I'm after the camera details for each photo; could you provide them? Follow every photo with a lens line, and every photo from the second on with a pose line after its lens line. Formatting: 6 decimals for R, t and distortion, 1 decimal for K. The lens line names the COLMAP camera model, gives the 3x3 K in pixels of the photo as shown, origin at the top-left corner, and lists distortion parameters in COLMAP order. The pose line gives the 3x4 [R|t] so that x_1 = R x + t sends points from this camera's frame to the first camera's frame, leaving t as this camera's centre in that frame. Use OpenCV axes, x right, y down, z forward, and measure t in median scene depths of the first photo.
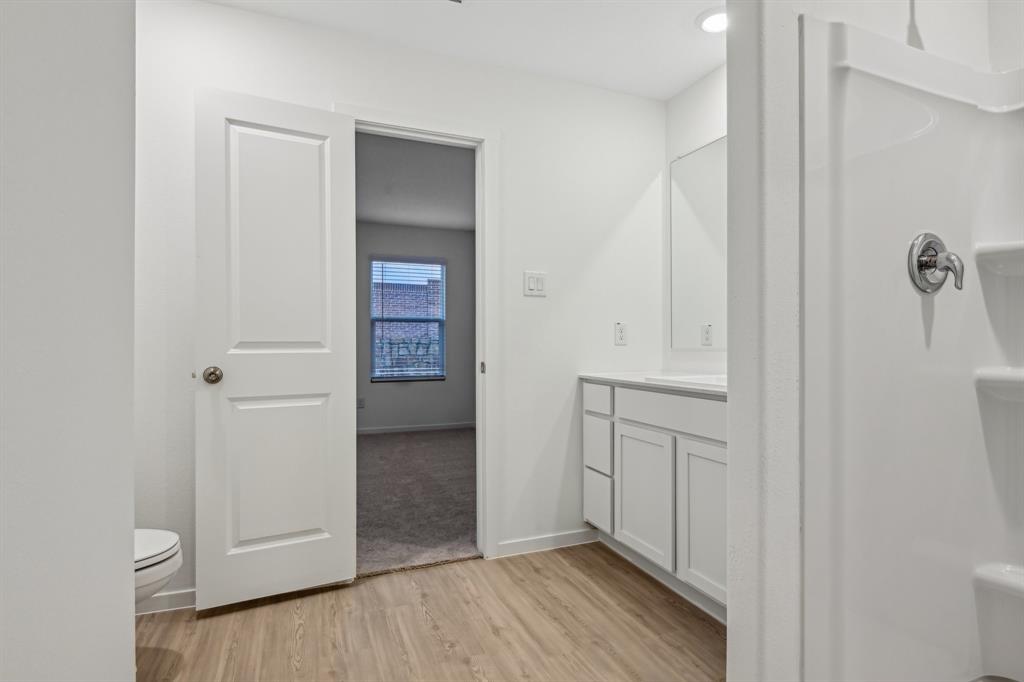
lens RADIAL K [[522.4, 0, 516.4], [0, 522.4, 344.9], [0, 0, 1]] dist [0.001287, -0.005798]
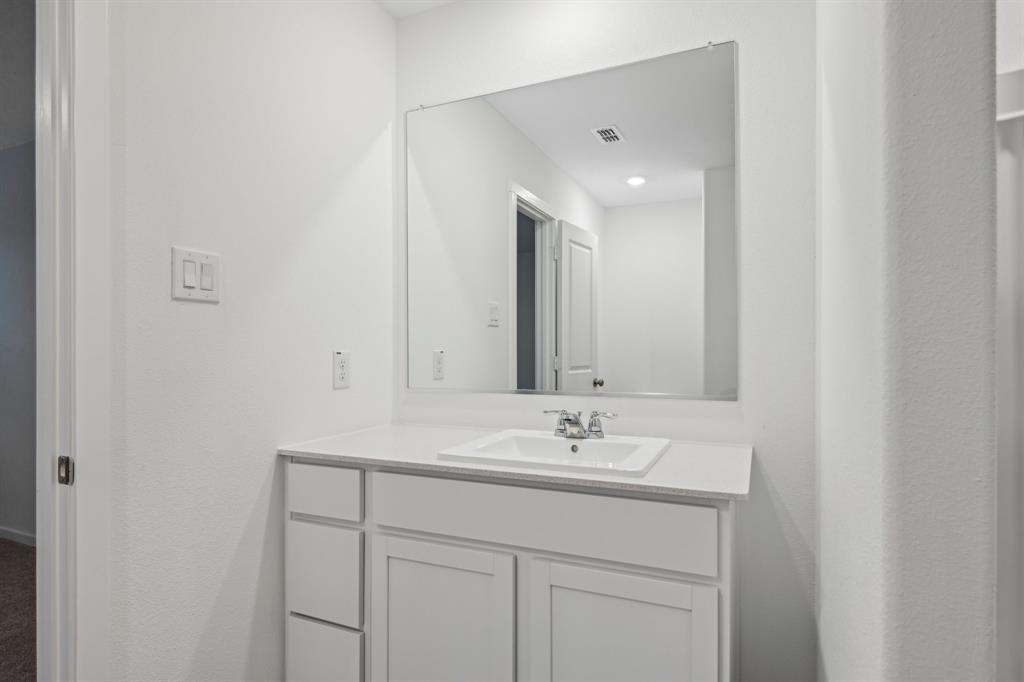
lens RADIAL K [[550.5, 0, 504.8], [0, 550.5, 346.0], [0, 0, 1]] dist [-0.013220, -0.003515]
pose [[0.731046, -0.005012, 0.682310, -0.142787], [0.013053, 0.999893, -0.006642, -0.064501], [-0.682203, 0.013762, 0.731033, 0.628653]]
